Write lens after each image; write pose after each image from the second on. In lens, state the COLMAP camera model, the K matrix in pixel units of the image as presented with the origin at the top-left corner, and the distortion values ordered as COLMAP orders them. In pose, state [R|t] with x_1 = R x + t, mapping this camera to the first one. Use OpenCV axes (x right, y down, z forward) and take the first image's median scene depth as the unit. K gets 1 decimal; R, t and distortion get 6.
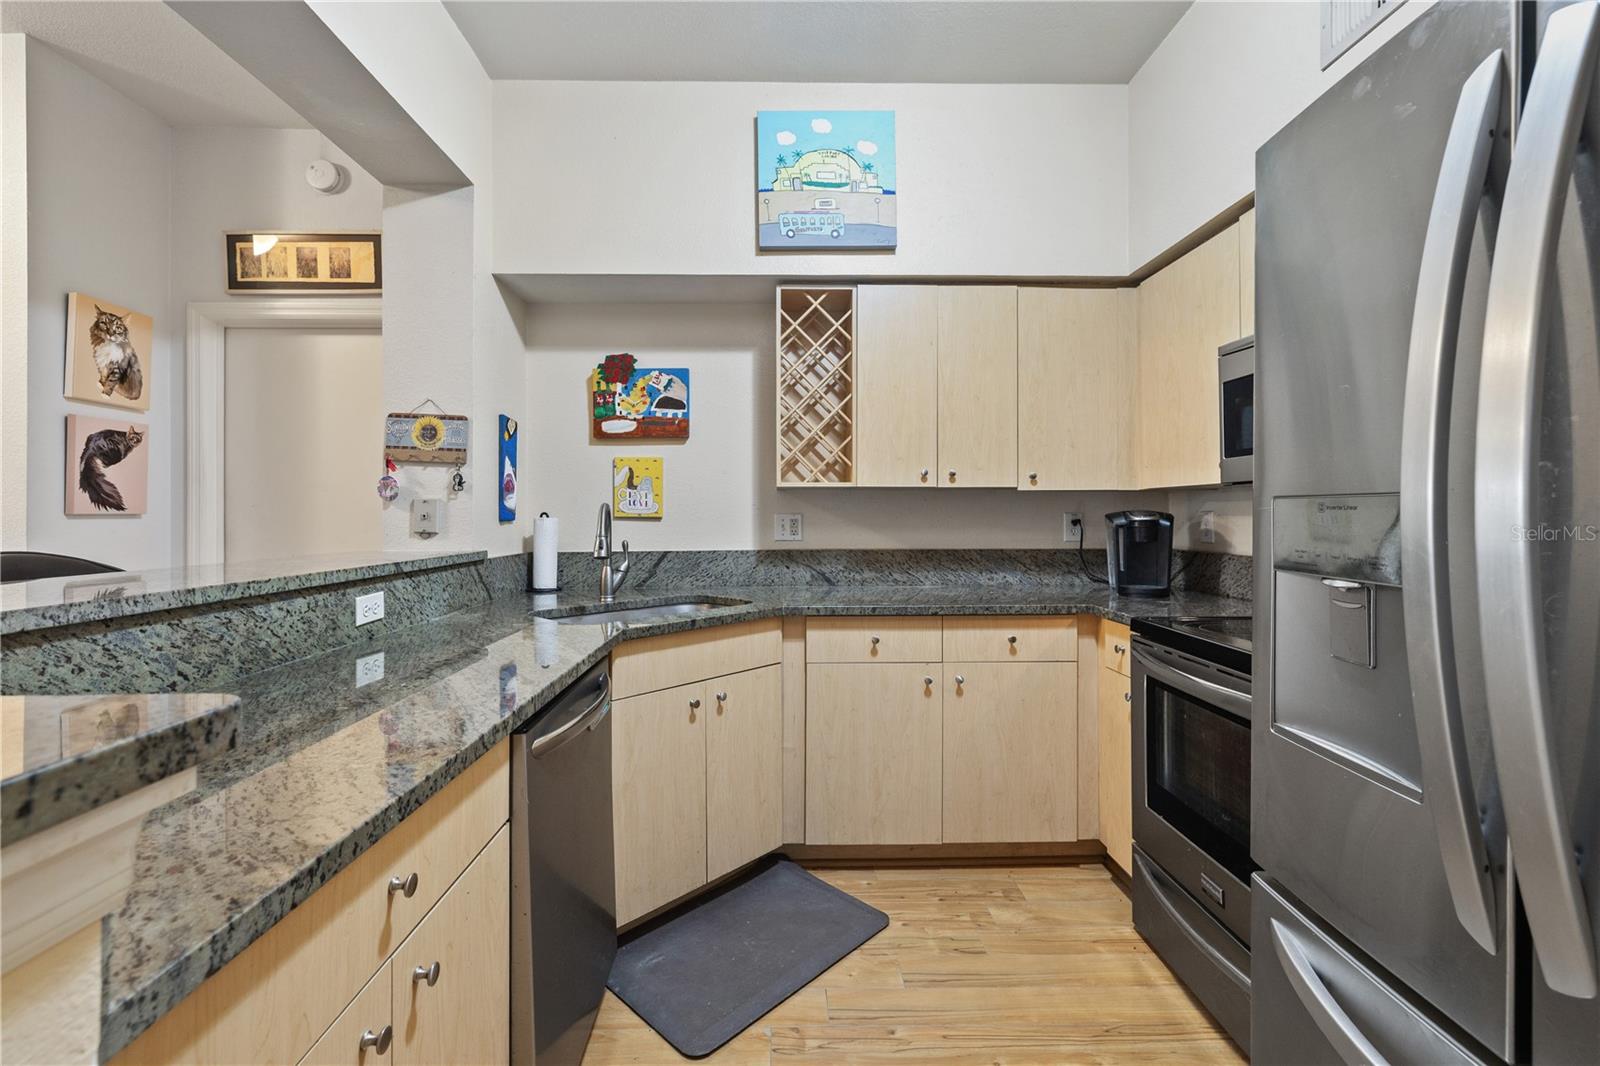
lens RADIAL K [[691.2, 0, 784.2], [0, 691.2, 518.0], [0, 0, 1]] dist [0.001839, -0.001318]
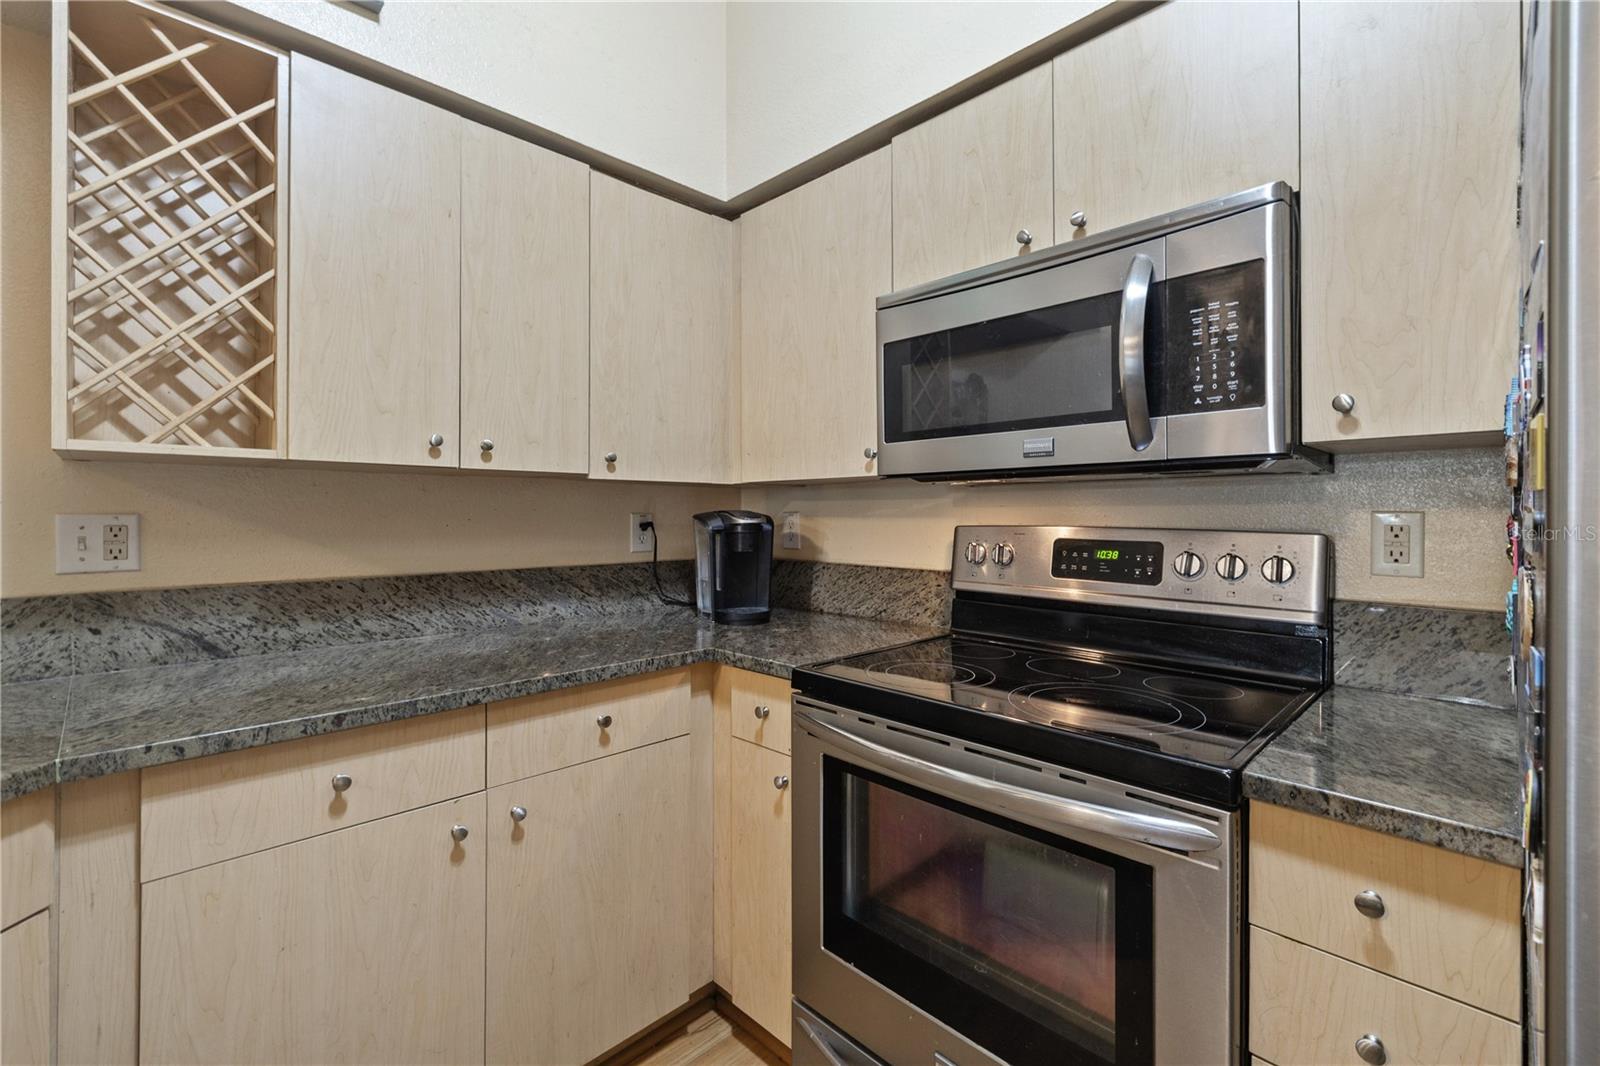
lens RADIAL K [[691.2, 0, 788.6], [0, 691.2, 512.9], [0, 0, 1]] dist [0.001839, -0.001318]
pose [[0.725475, 0.003011, 0.688241, 0.024921], [0.001365, 0.999982, -0.005814, -0.003577], [-0.688247, 0.005157, 0.725458, 0.395906]]
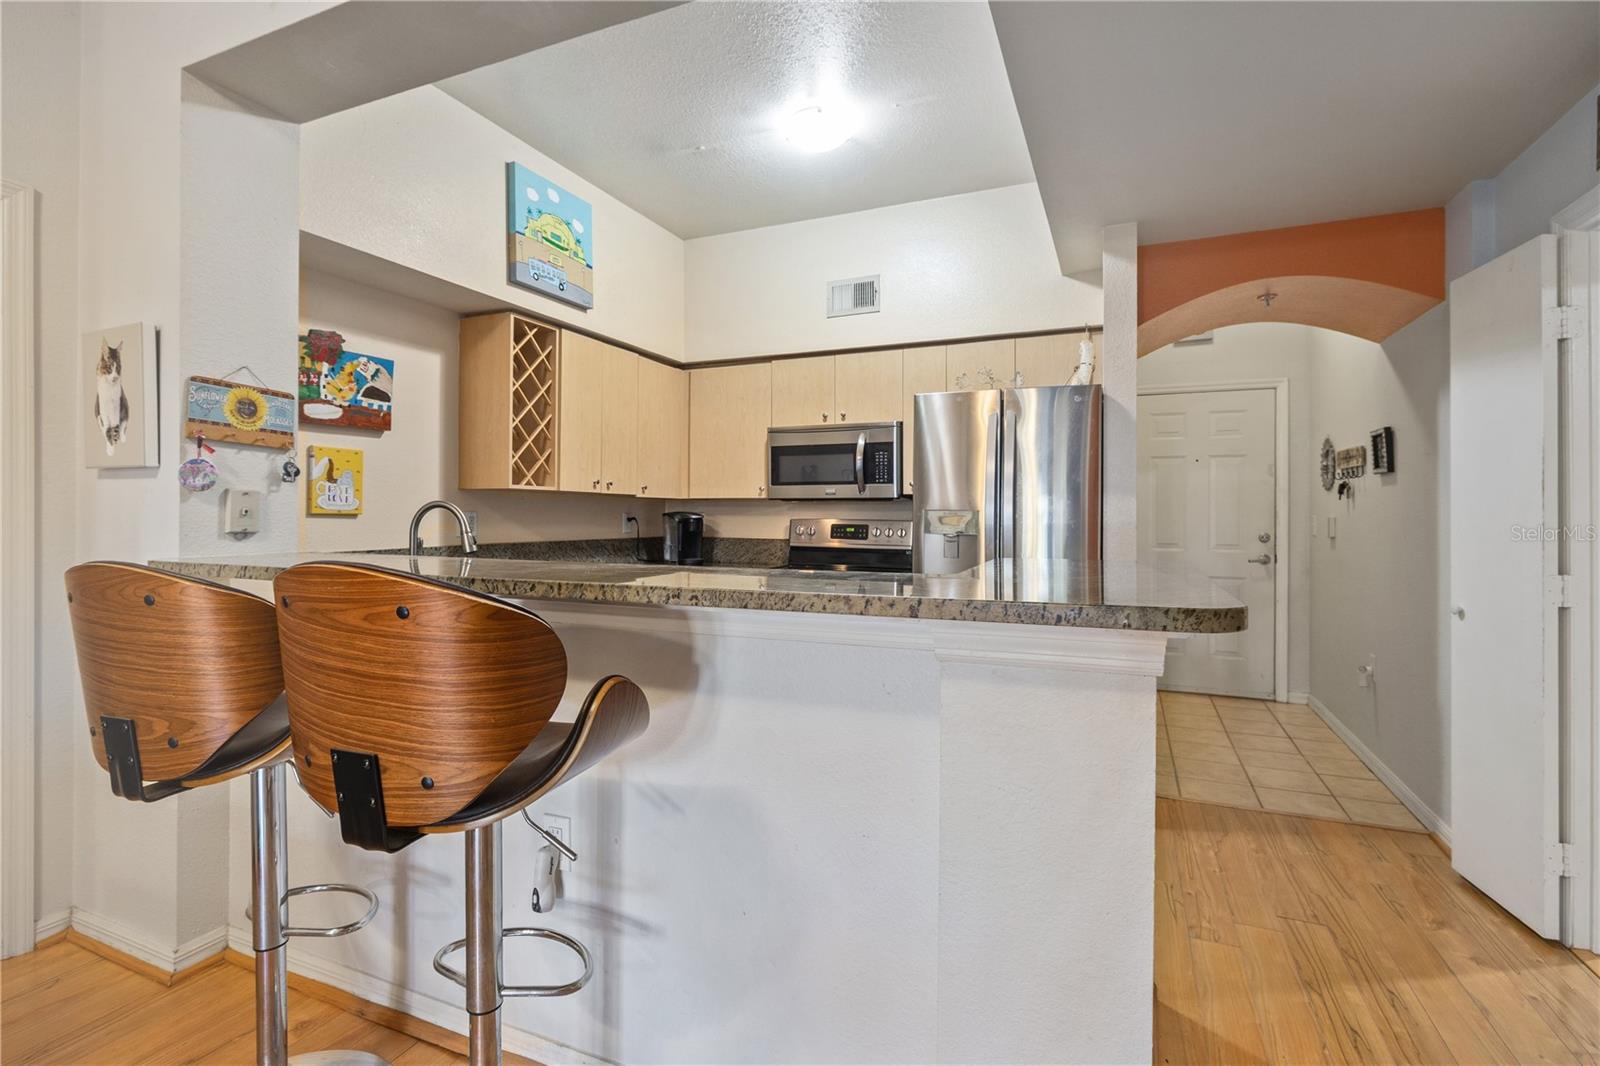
lens RADIAL K [[769.5, 0, 801.1], [0, 769.5, 523.7], [0, 0, 1]] dist [-0.003262, -0.000136]
pose [[0.404427, -0.005776, 0.914552, -0.981636], [-0.002865, 0.999967, 0.007583, 0.002354], [-0.914566, -0.005687, 0.404398, 0.043894]]
